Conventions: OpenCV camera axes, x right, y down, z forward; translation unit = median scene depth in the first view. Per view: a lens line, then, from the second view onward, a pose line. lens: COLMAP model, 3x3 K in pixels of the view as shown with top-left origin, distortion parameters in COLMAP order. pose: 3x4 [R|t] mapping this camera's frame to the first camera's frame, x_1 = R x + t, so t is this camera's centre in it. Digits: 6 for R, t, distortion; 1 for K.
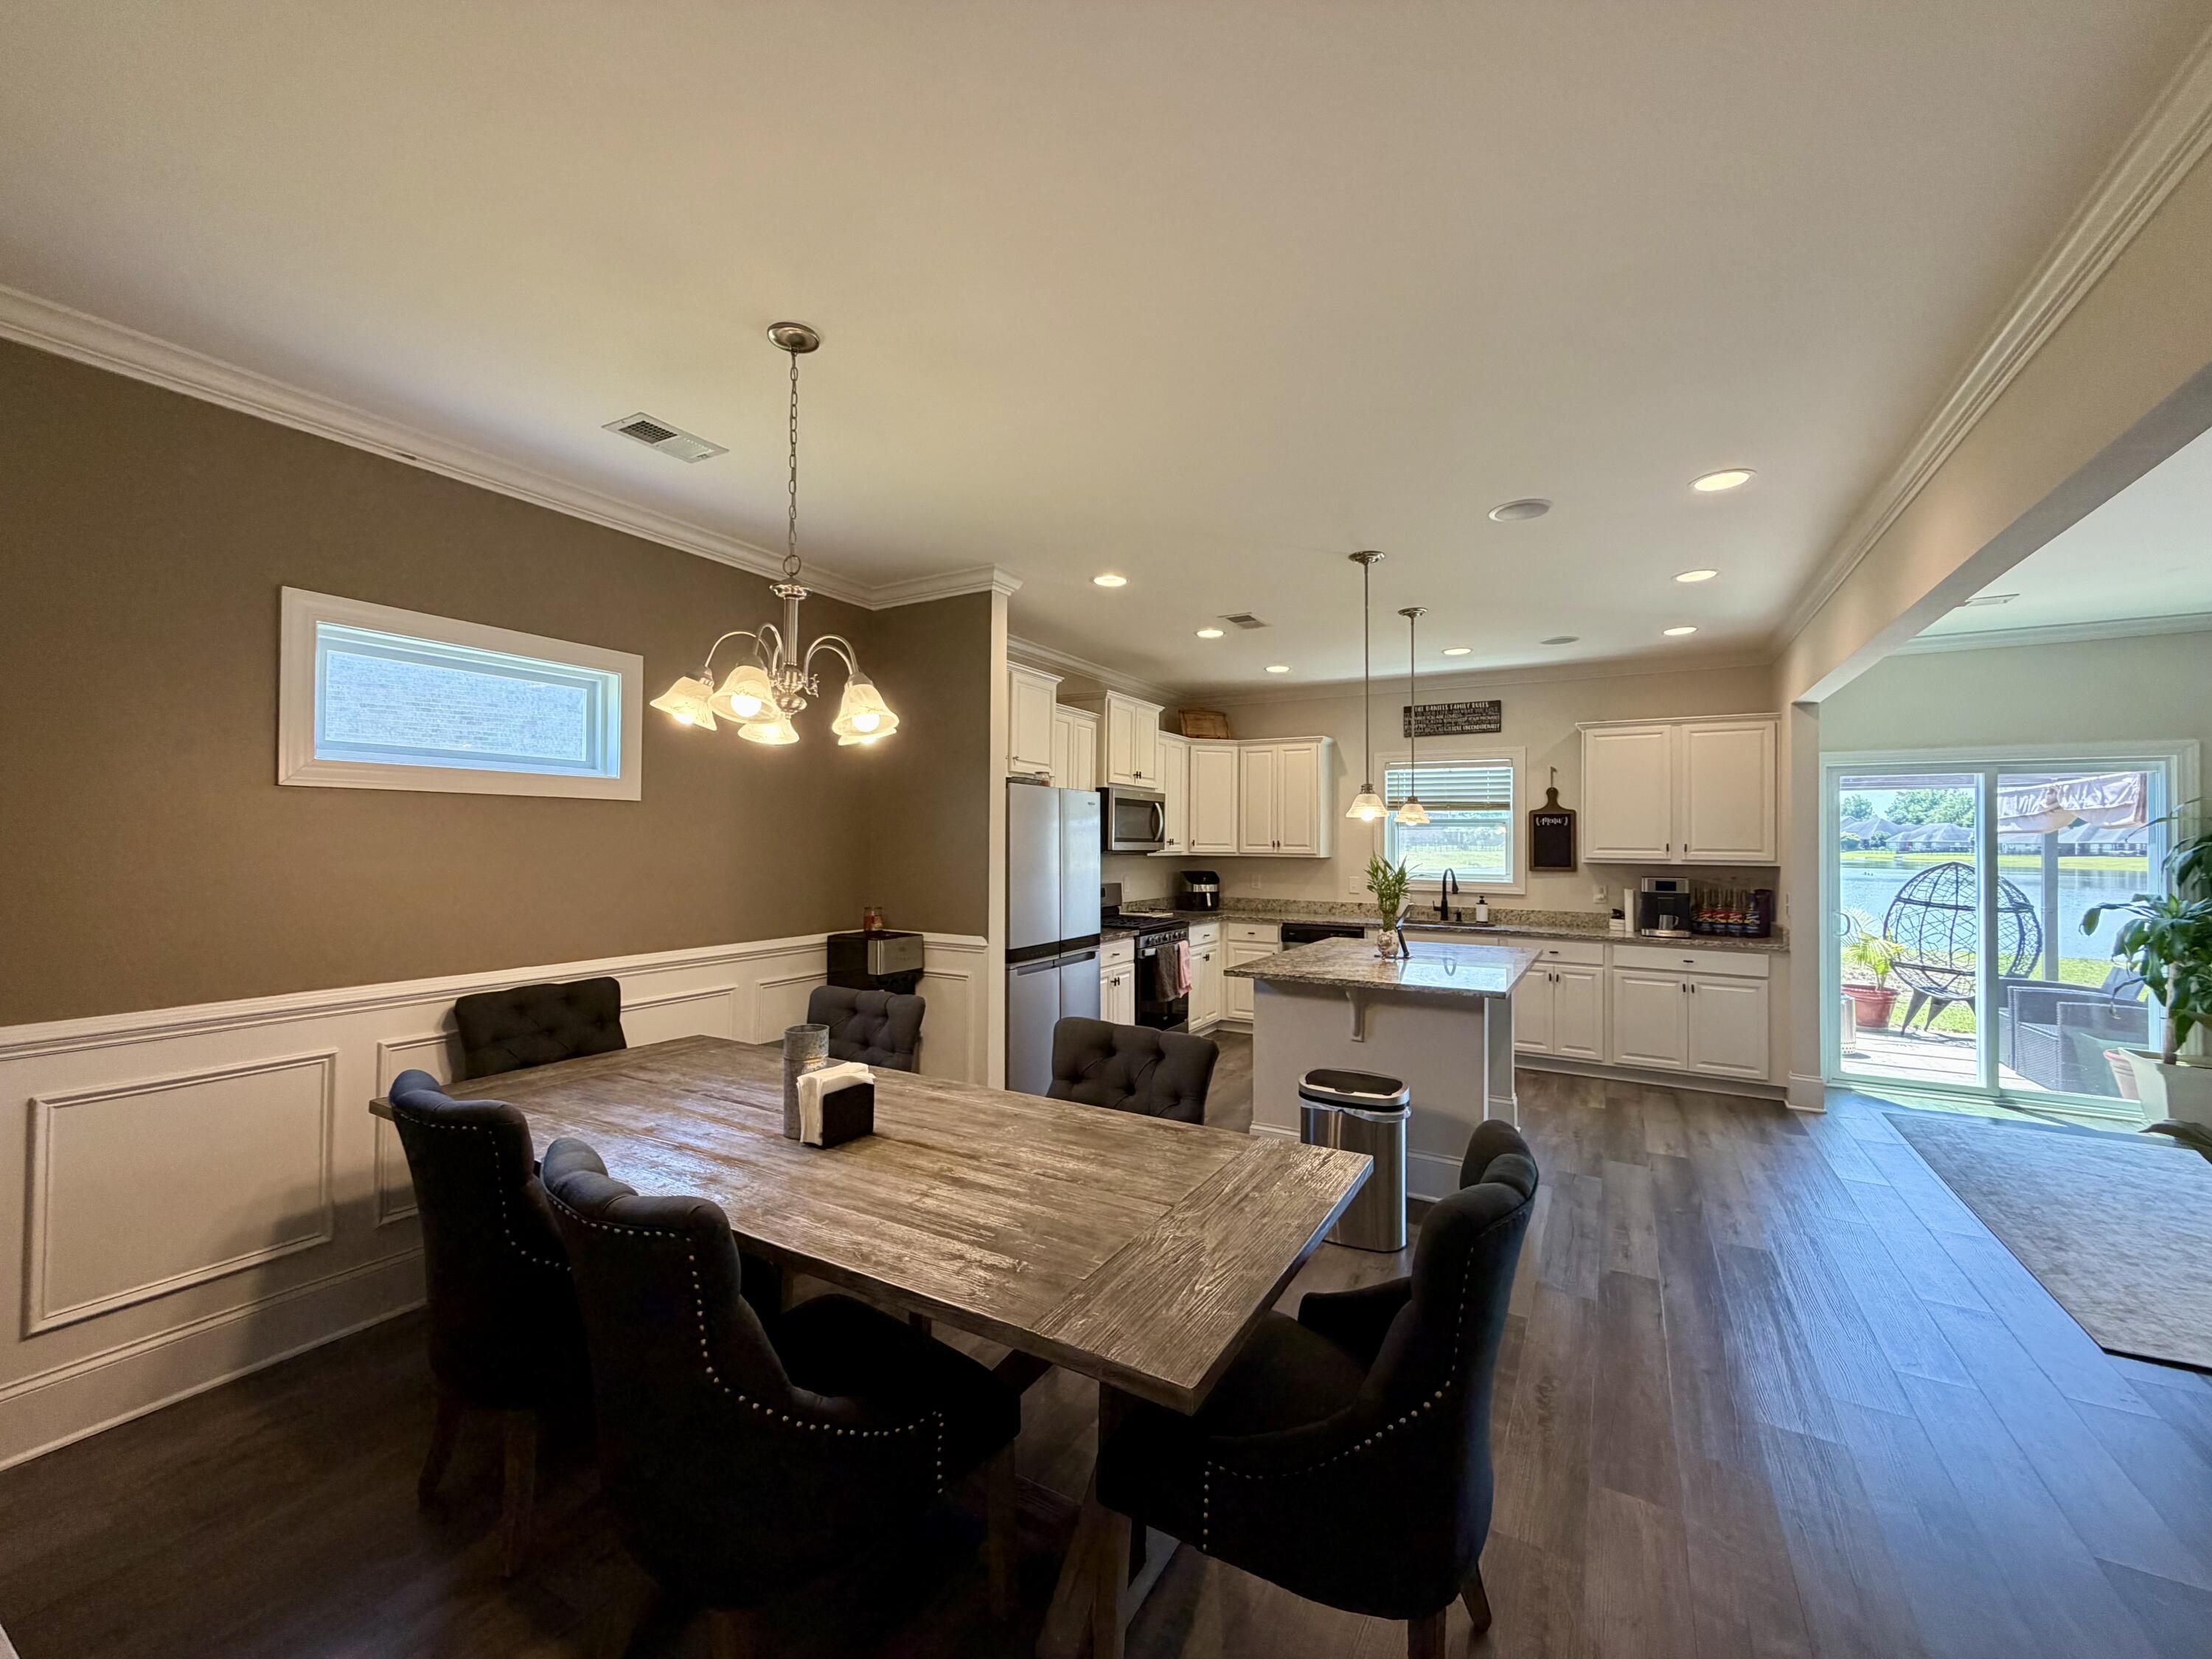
lens RADIAL K [[879.7, 0, 1106.0], [0, 879.7, 829.5], [0, 0, 1]] dist [0.011175, -0.000024]
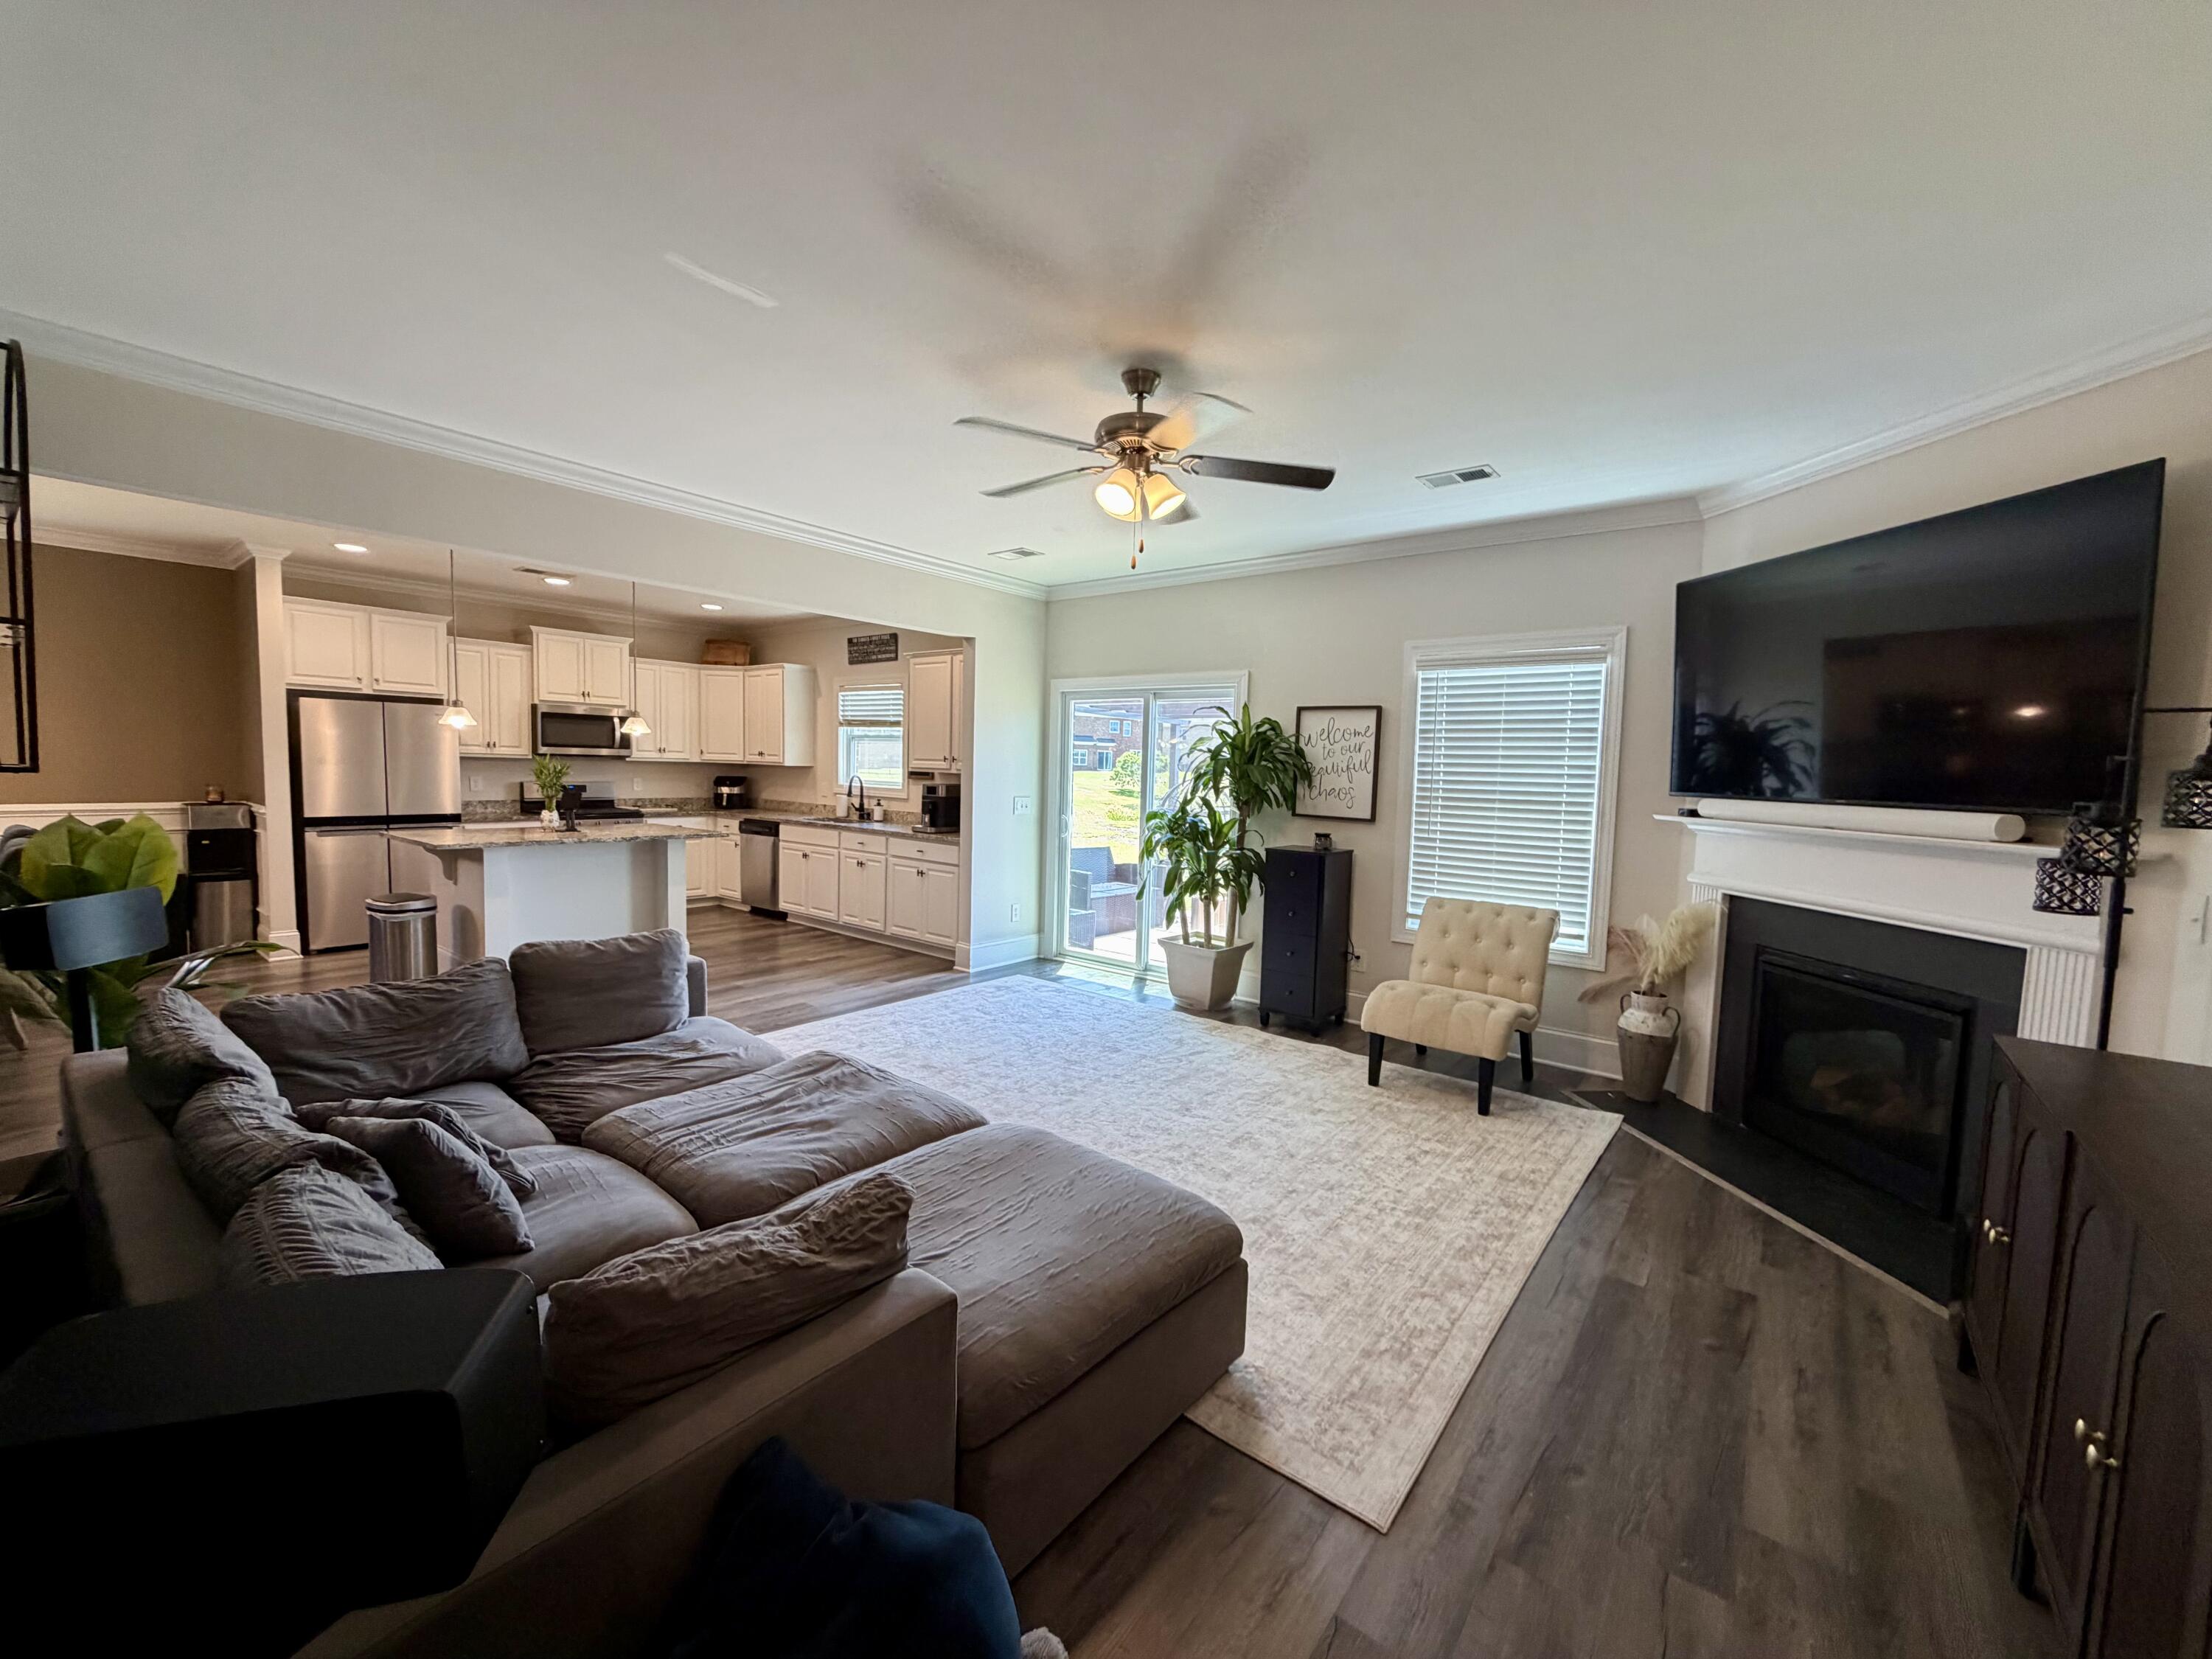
lens RADIAL K [[879.7, 0, 1106.0], [0, 879.7, 829.5], [0, 0, 1]] dist [0.011175, -0.000024]
pose [[0.987092, 0.029627, -0.157392, 0.918863], [-0.015833, 0.995978, 0.088182, 0.006265], [0.159372, -0.084552, 0.983591, -0.132835]]
